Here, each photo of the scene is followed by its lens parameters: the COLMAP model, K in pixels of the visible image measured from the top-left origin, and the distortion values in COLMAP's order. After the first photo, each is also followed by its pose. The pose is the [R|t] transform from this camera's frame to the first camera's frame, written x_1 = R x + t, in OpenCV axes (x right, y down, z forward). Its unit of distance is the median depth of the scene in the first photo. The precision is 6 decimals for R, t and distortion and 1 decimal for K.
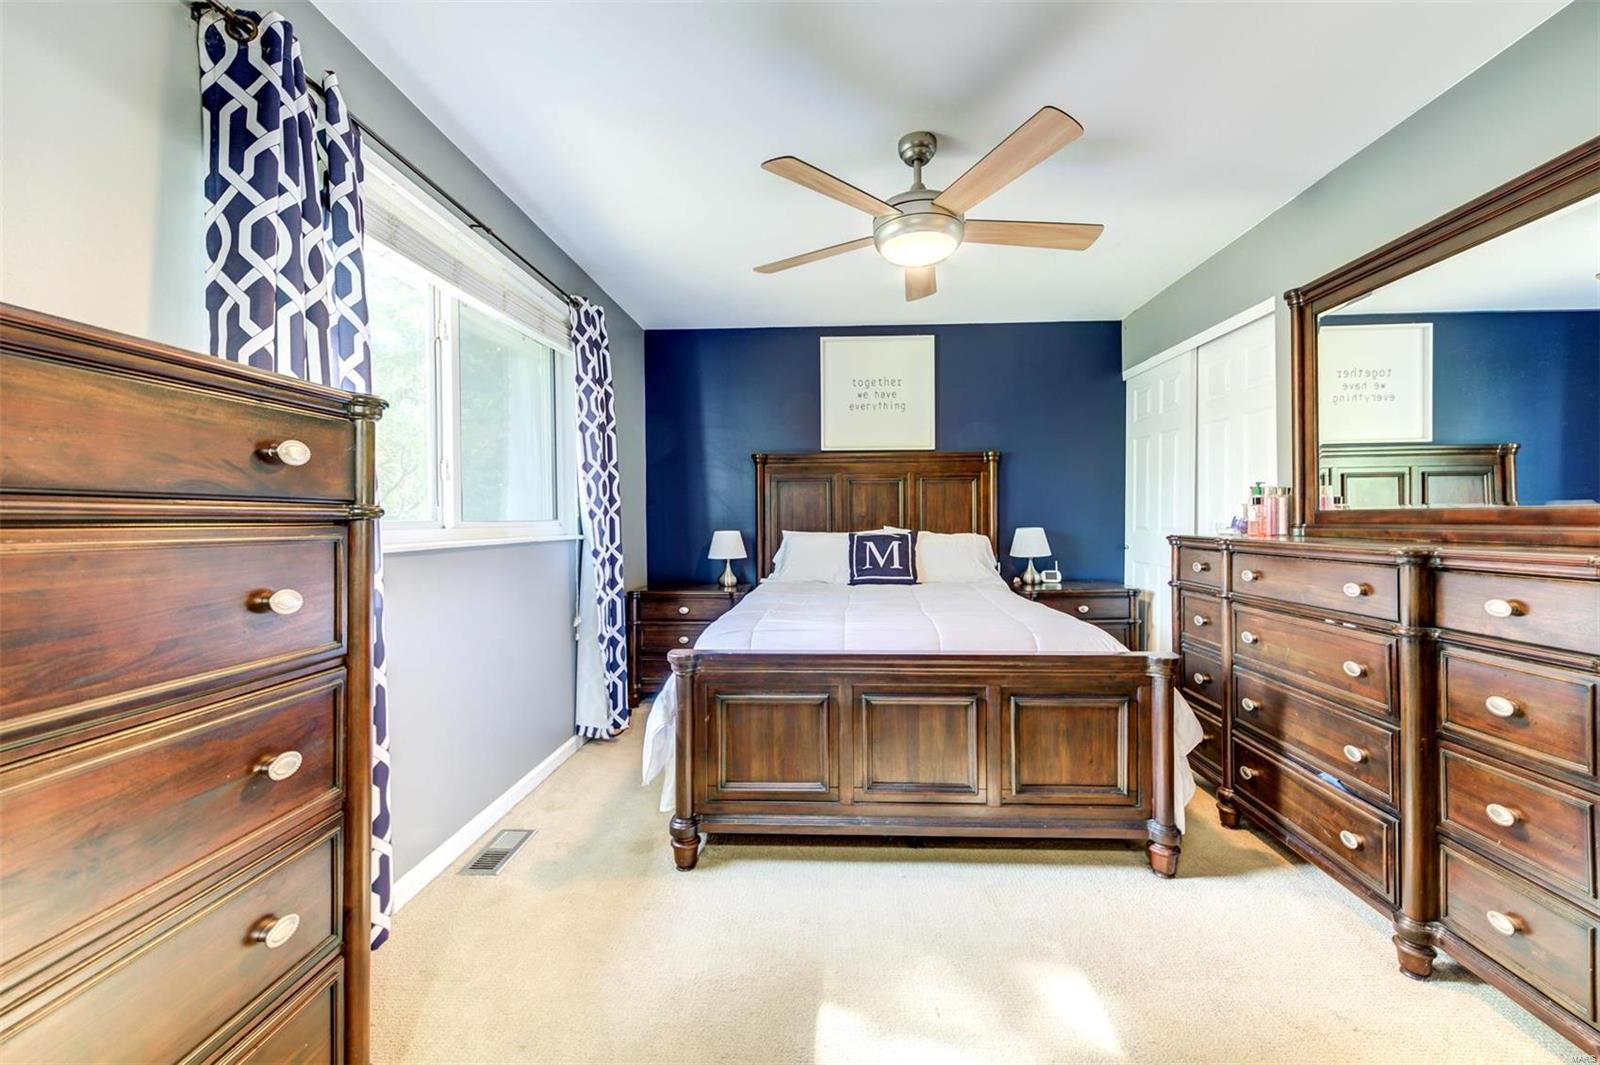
lens RADIAL K [[637.9, 0, 802.7], [0, 637.9, 520.7], [0, 0, 1]] dist [0.007146, -0.003118]
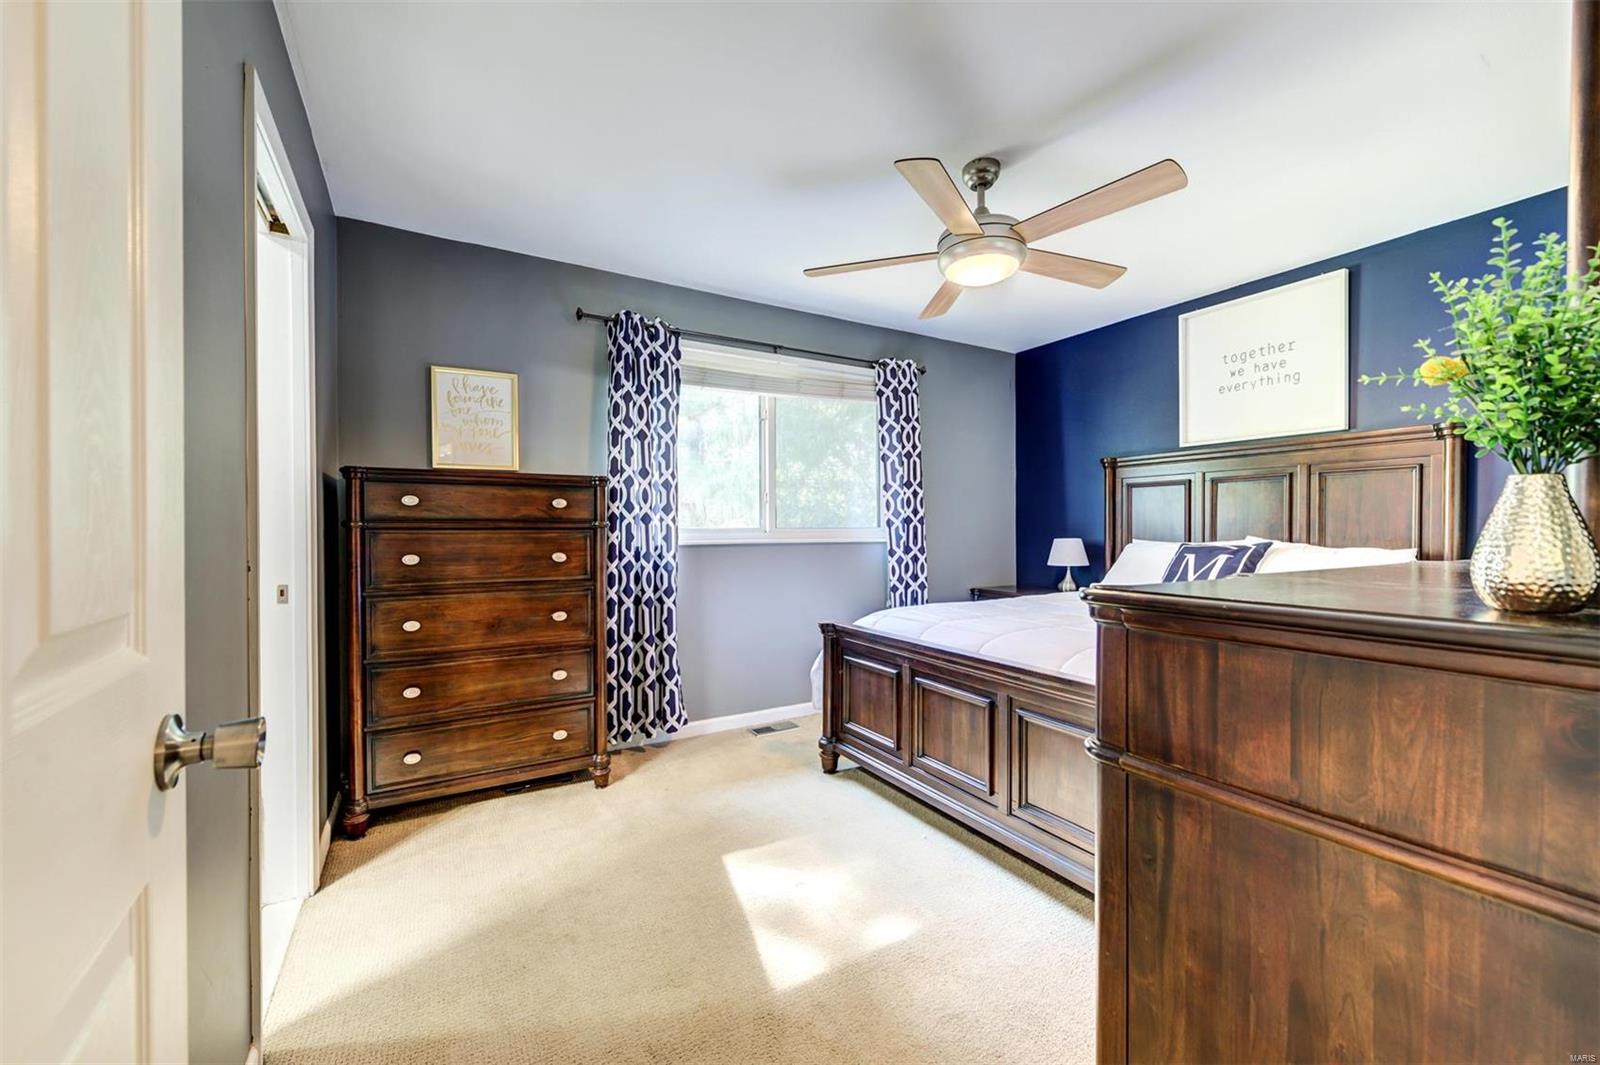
lens RADIAL K [[637.9, 0, 785.9], [0, 637.9, 533.1], [0, 0, 1]] dist [0.007146, -0.003118]
pose [[0.521872, 0.011003, -0.852953, 0.672793], [-0.002085, 0.999930, 0.011623, -0.003836], [0.853021, -0.004287, 0.521859, 0.128508]]
